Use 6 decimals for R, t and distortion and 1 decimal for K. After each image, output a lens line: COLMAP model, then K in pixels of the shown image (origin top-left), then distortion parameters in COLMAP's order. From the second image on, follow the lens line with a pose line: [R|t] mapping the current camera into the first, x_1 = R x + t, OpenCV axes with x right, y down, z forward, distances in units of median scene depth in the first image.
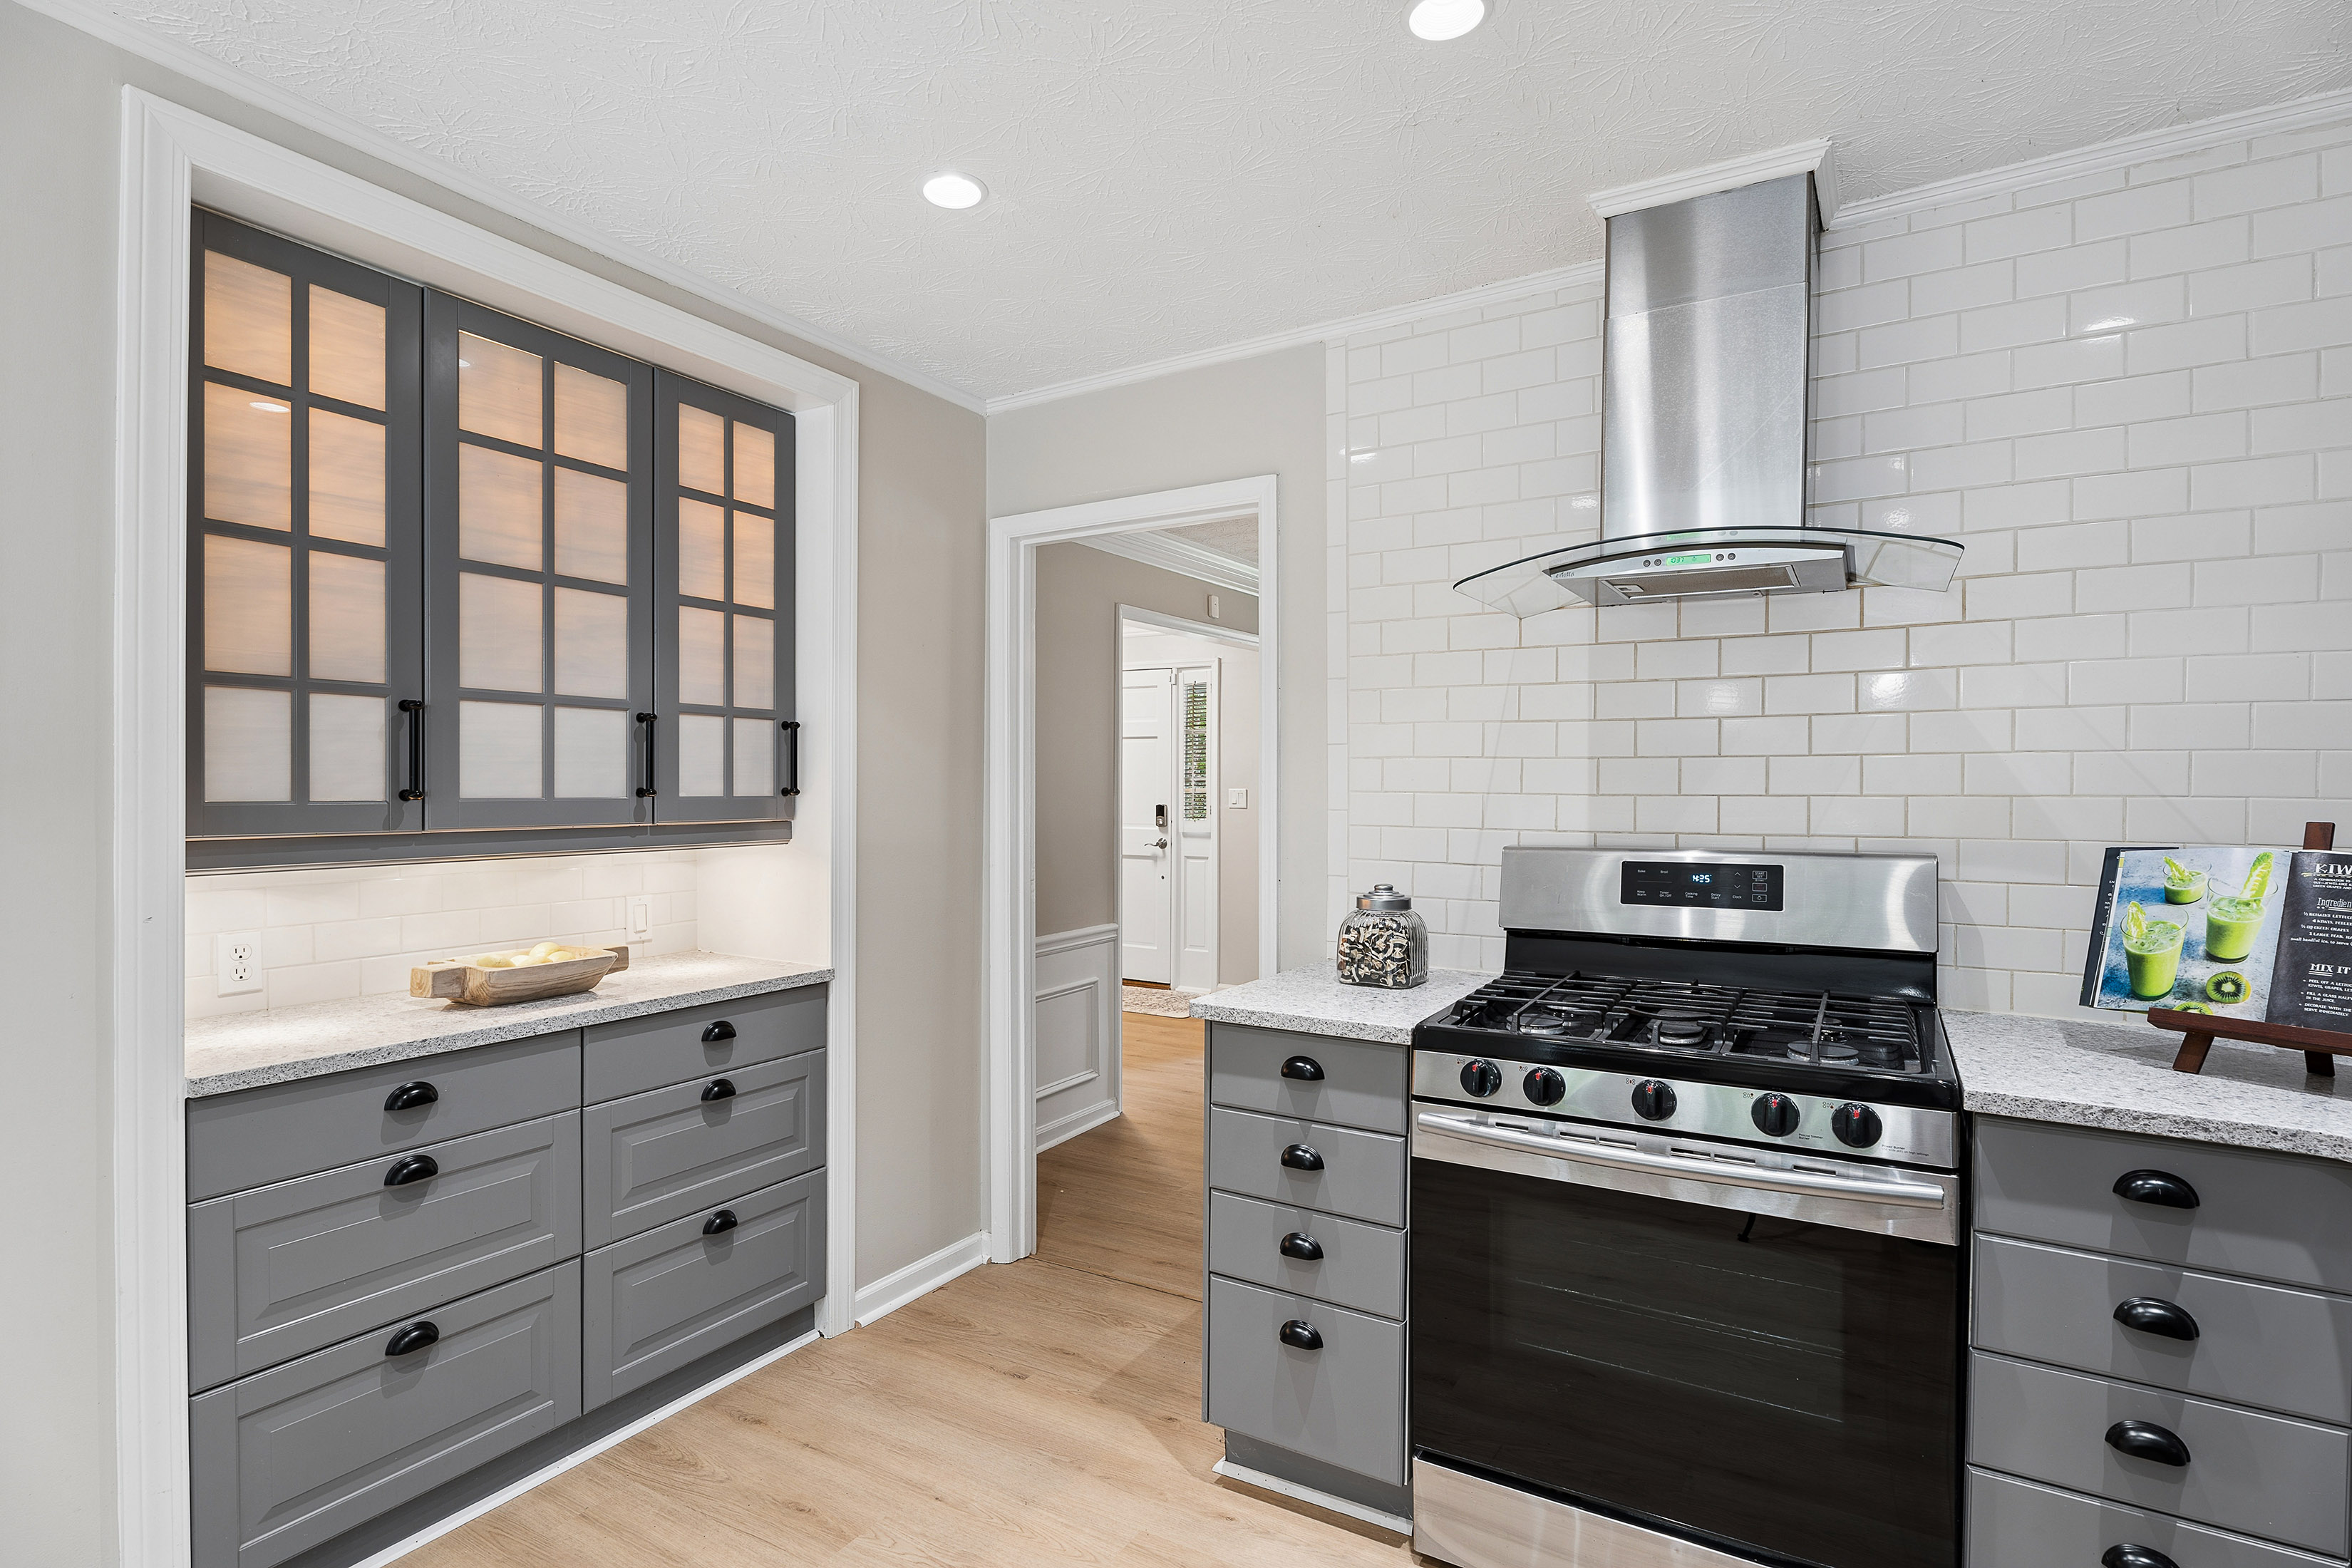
lens RADIAL K [[1118.2, 0, 1164.9], [0, 1118.2, 794.7], [0, 0, 1]] dist [-0.002513, 0.000050]
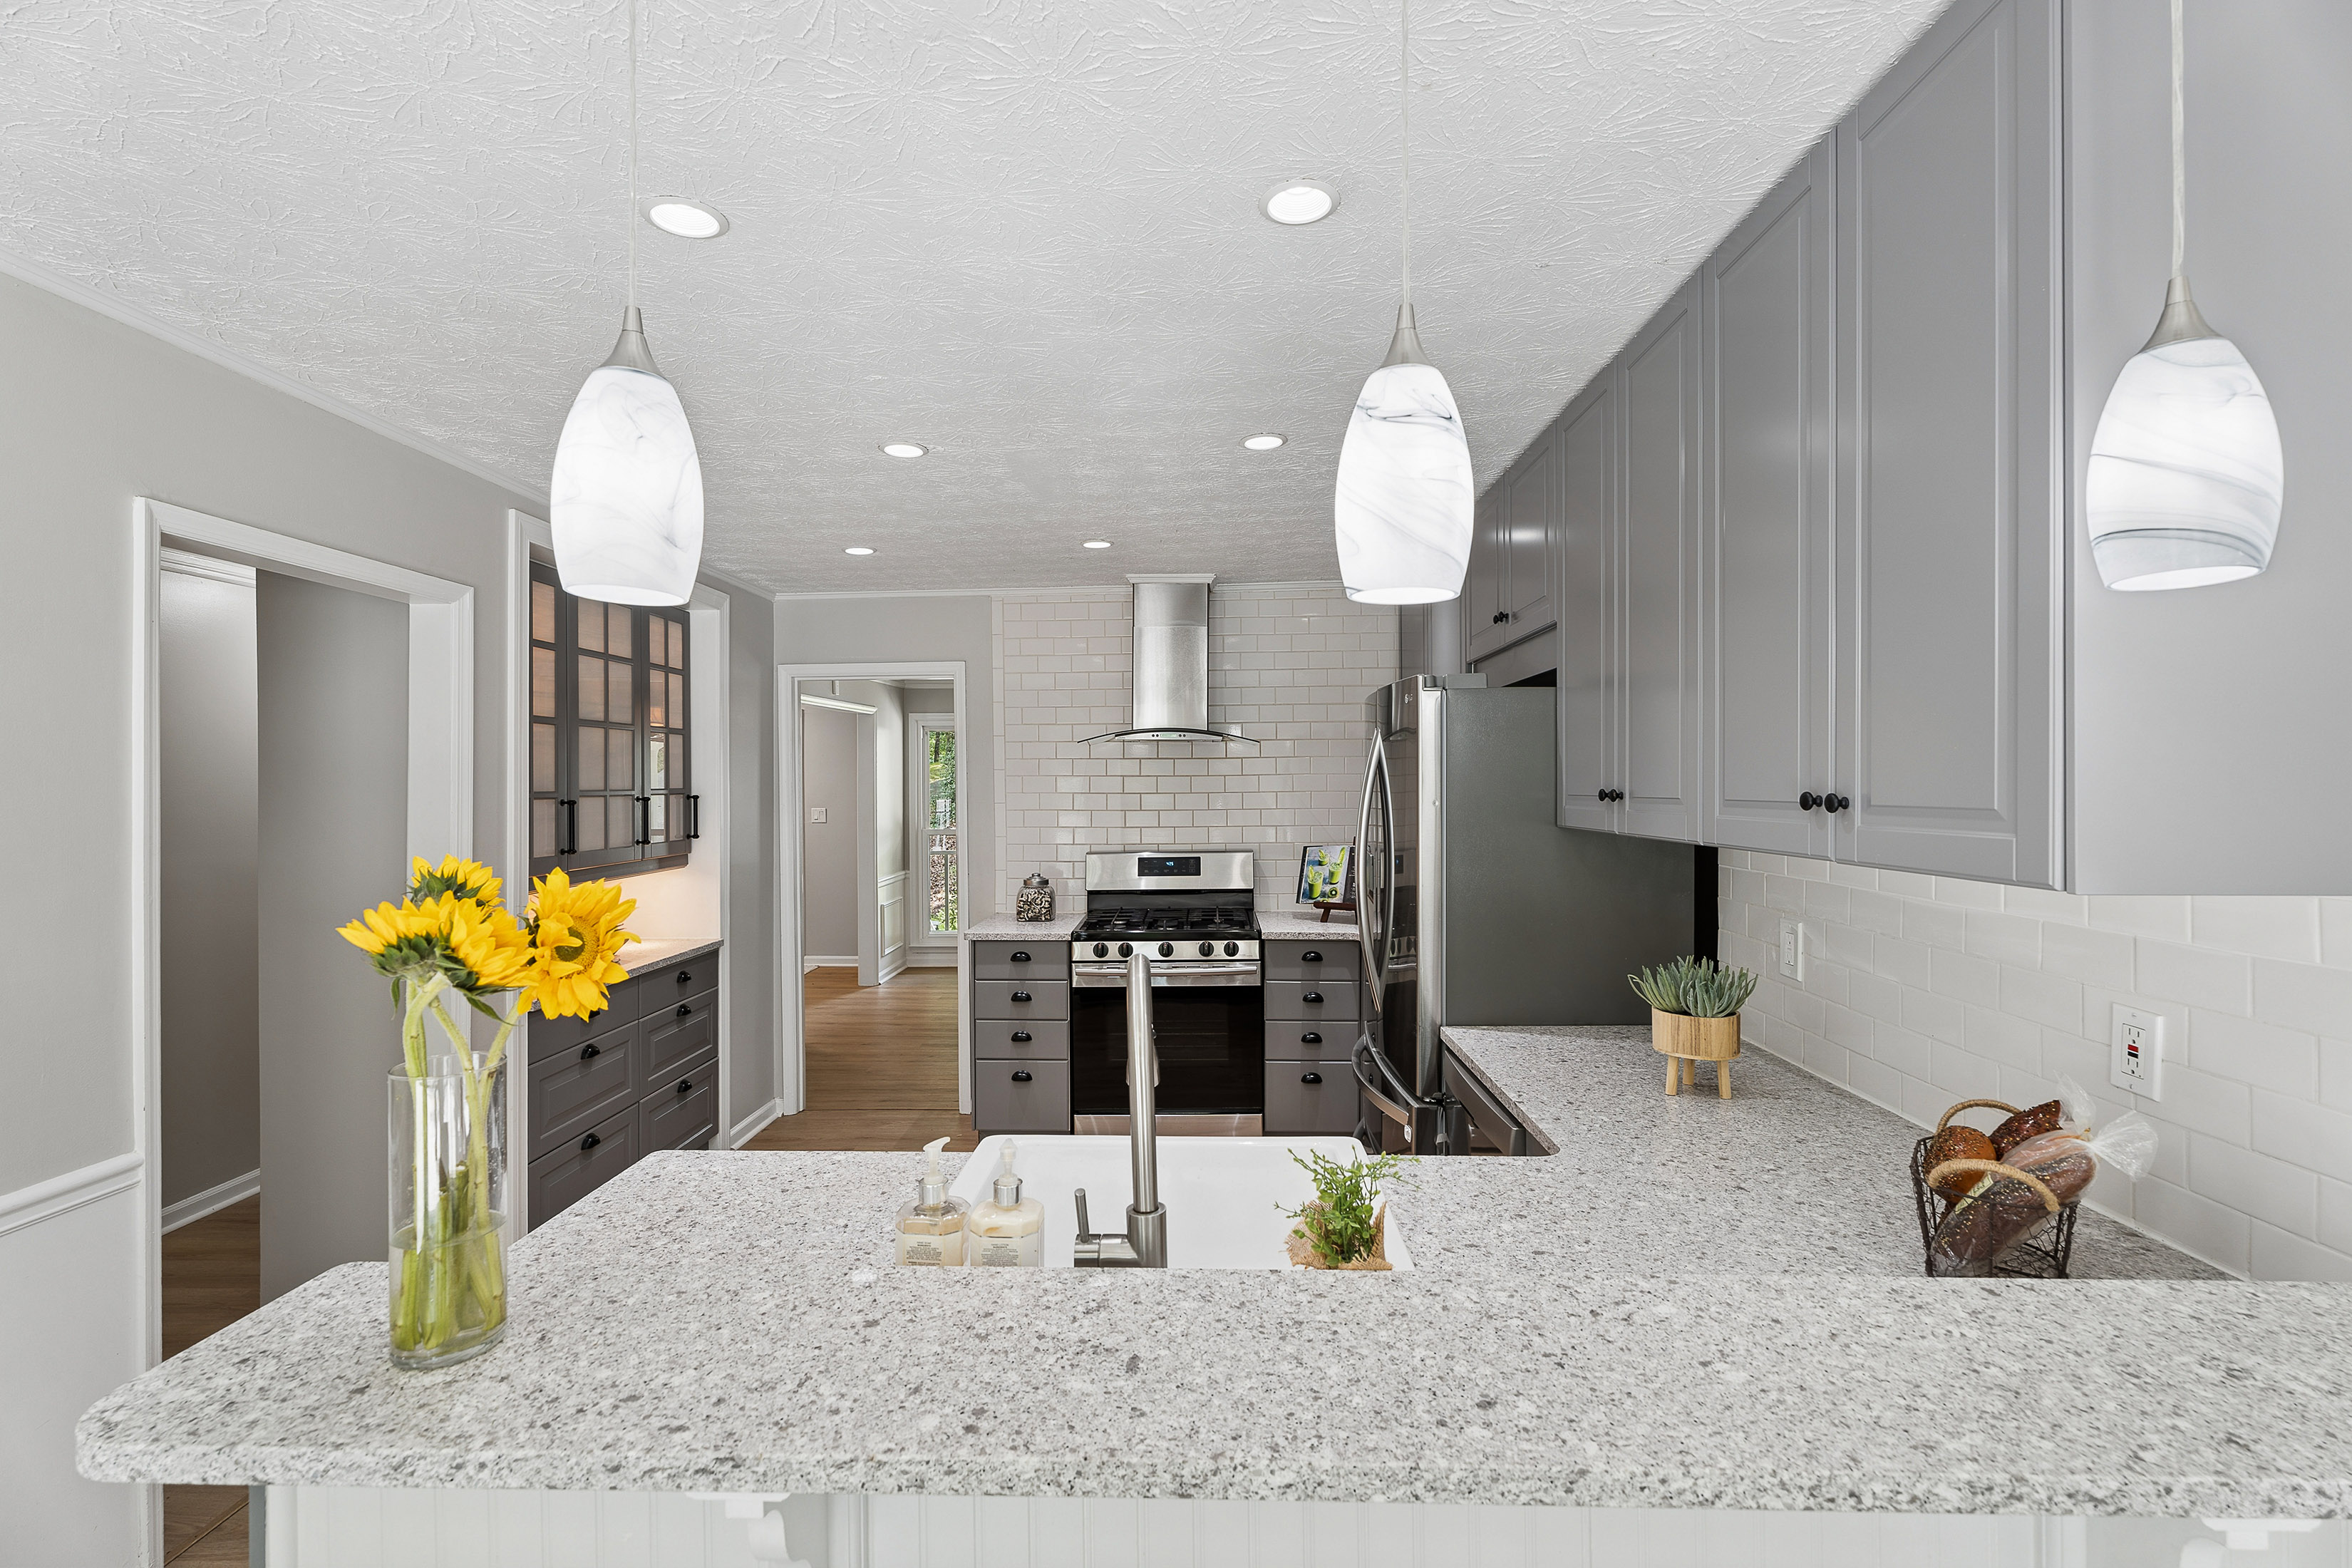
lens RADIAL K [[1072.0, 0, 1175.3], [0, 1072.0, 782.4], [0, 0, 1]] dist [0.012952, -0.000209]
pose [[0.859934, -0.007236, 0.510353, -0.743008], [0.010604, 0.999937, -0.003689, -0.098786], [-0.510295, 0.008584, 0.859957, -1.062848]]
